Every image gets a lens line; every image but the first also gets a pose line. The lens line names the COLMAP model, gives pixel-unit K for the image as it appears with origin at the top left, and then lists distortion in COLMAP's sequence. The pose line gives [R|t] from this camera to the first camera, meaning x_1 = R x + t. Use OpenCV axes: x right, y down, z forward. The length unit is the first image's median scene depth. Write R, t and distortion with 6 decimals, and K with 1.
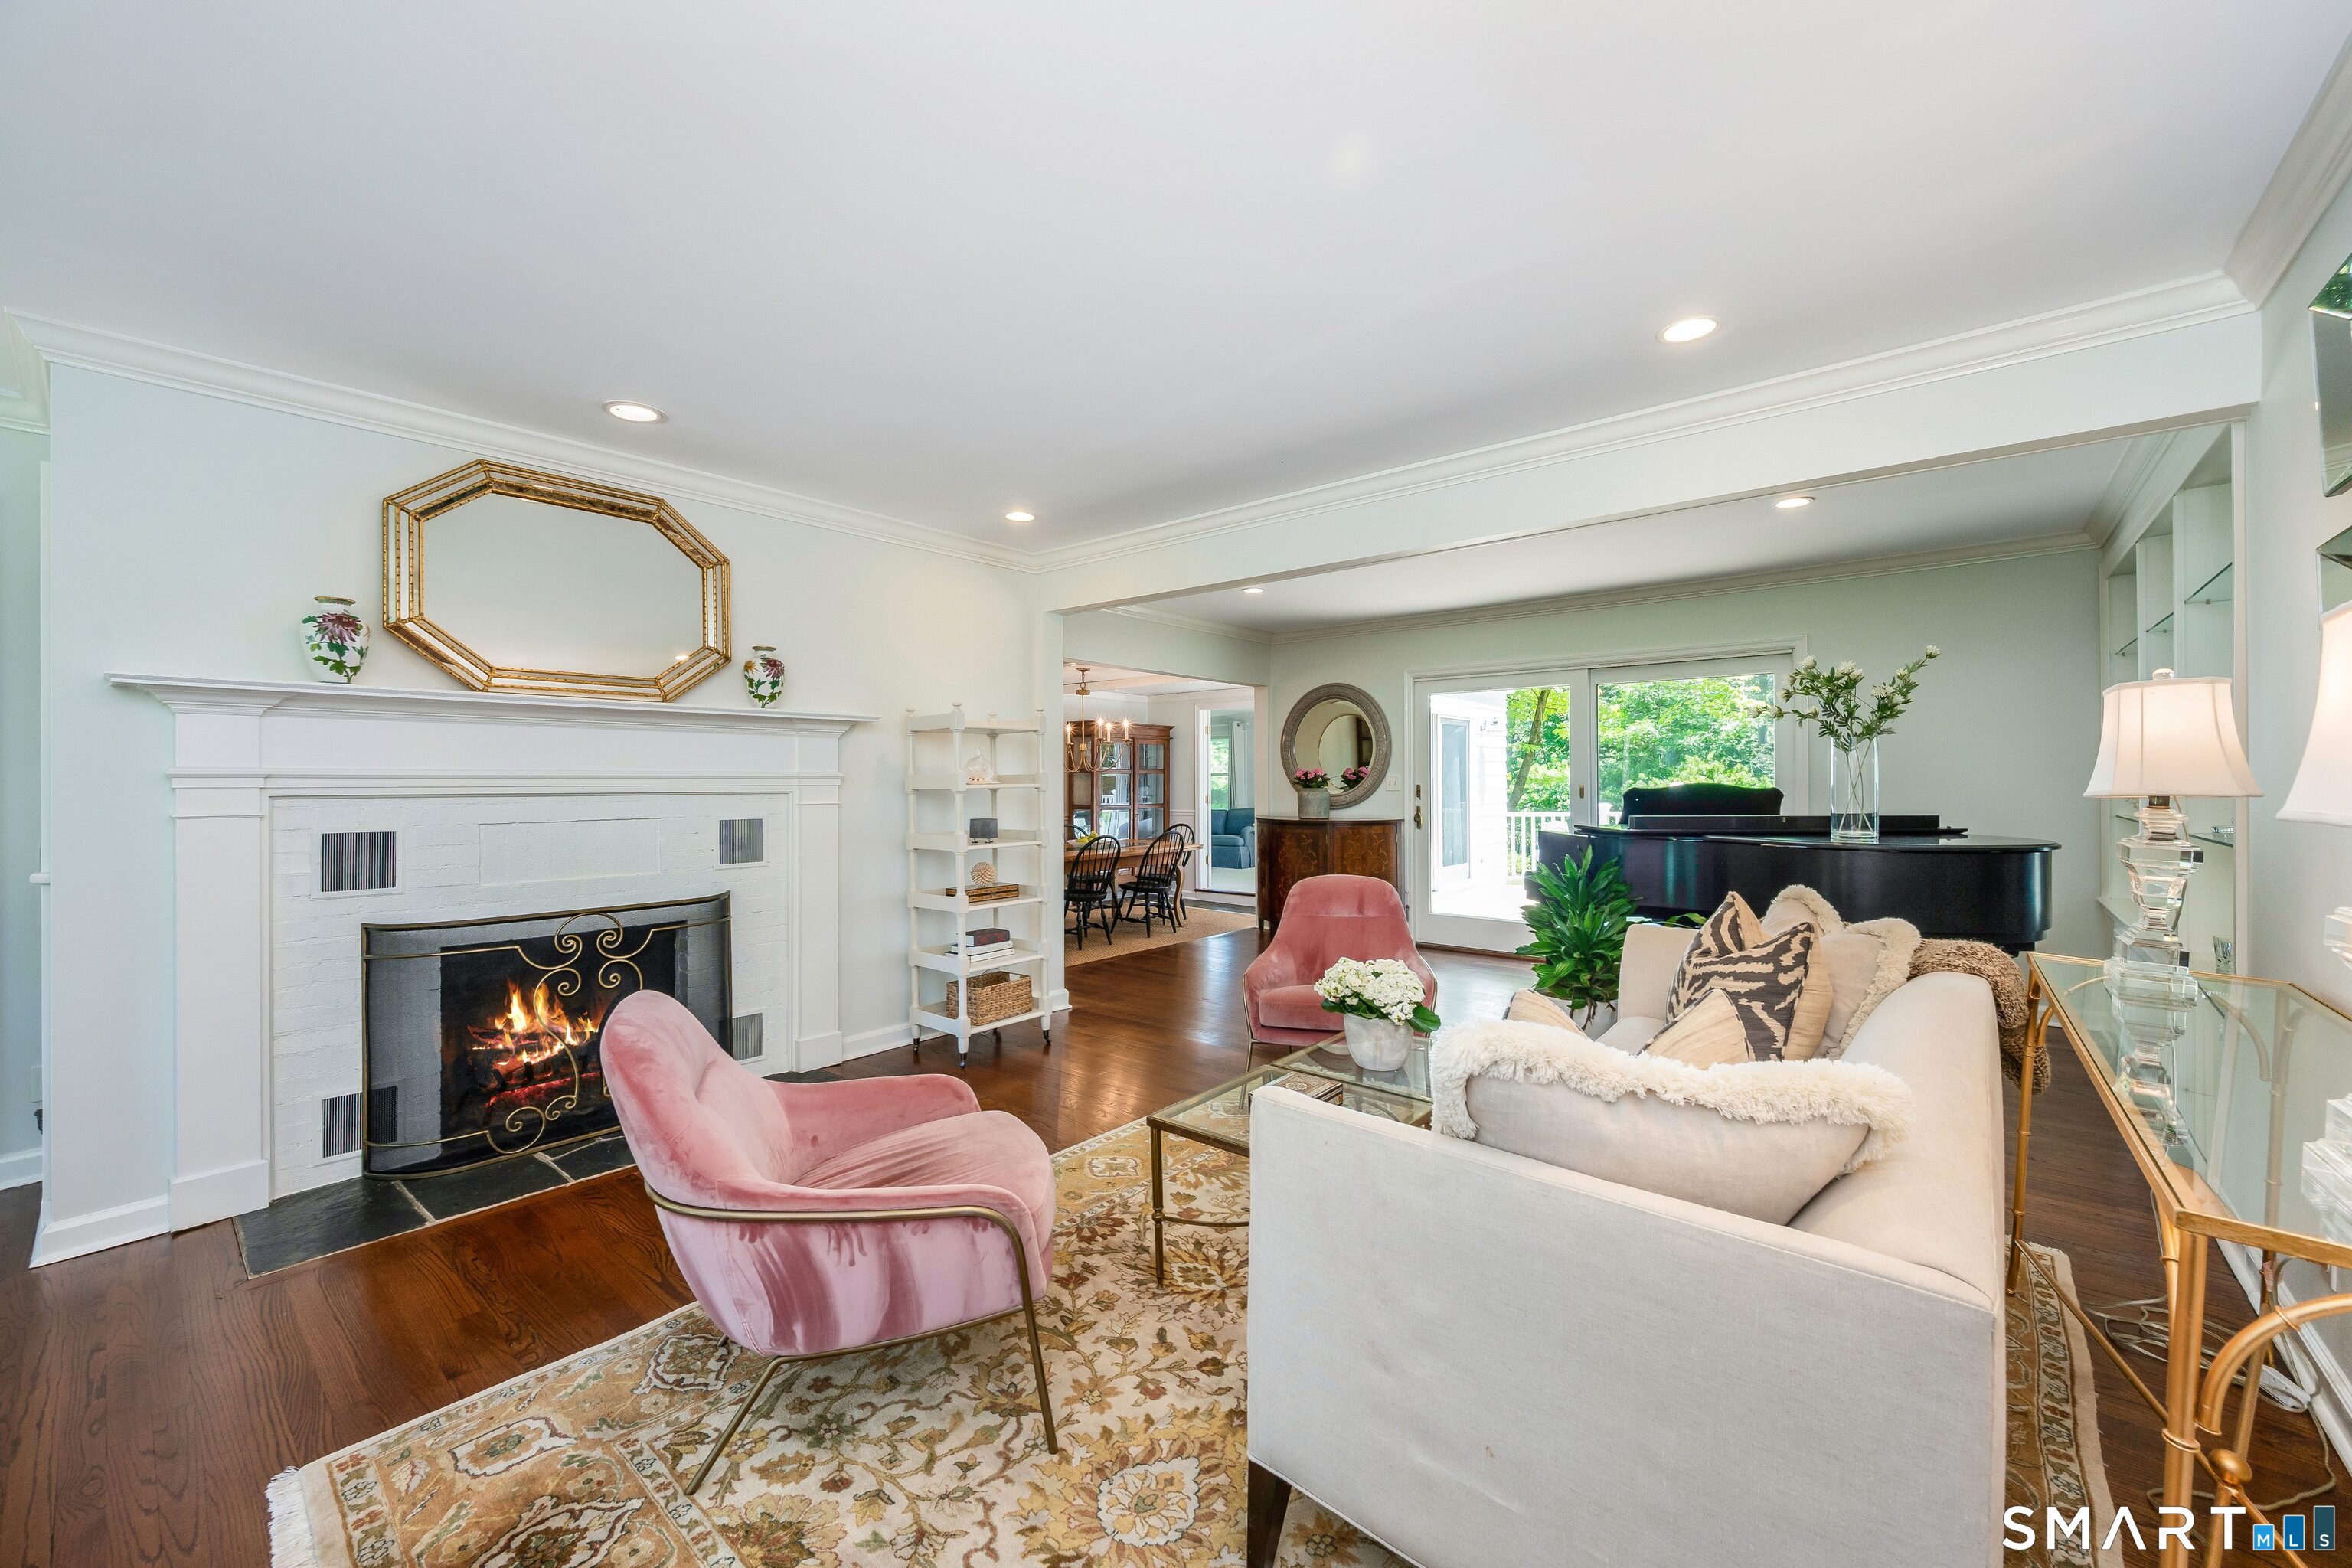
lens RADIAL K [[929.0, 0, 1173.8], [0, 929.0, 783.8], [0, 0, 1]] dist [-0.000822, -0.000340]
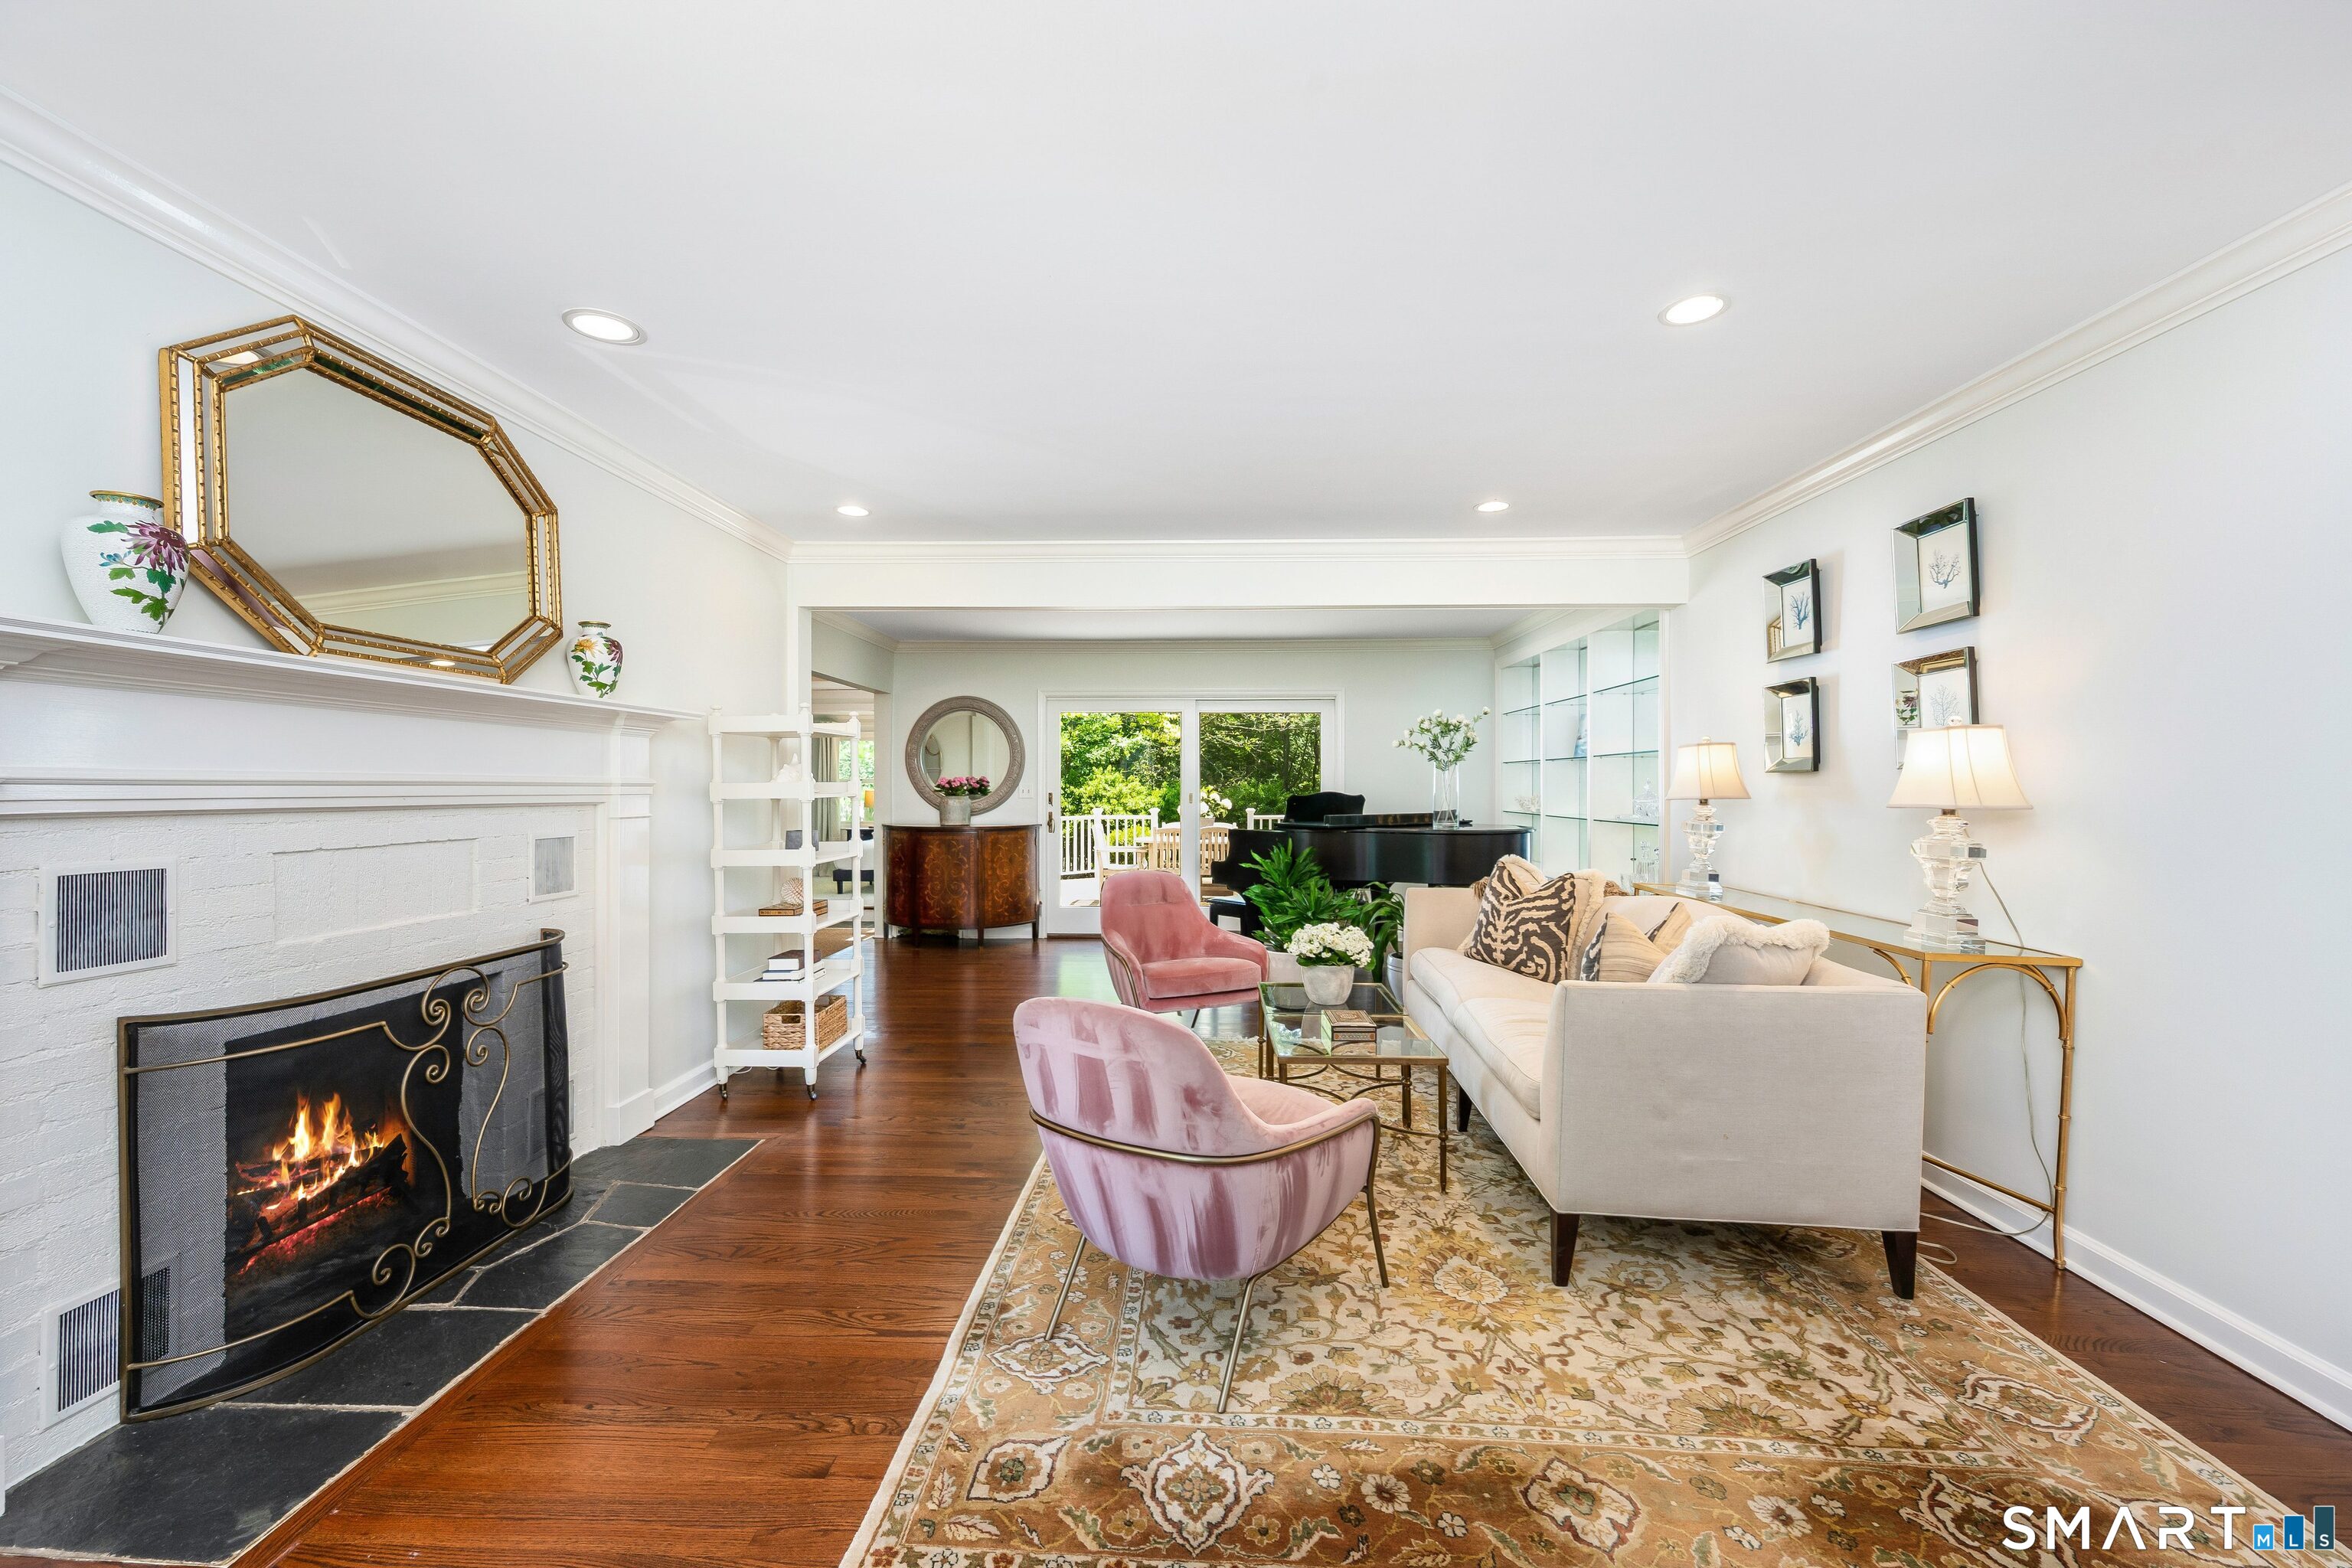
lens RADIAL K [[929.0, 0, 1173.3], [0, 929.0, 791.3], [0, 0, 1]] dist [-0.000822, -0.000340]
pose [[0.785083, 0.000174, 0.619390, -0.691935], [-0.000290, 1.000000, 0.000087, -0.001812], [-0.619390, -0.000248, 0.785083, 0.072931]]
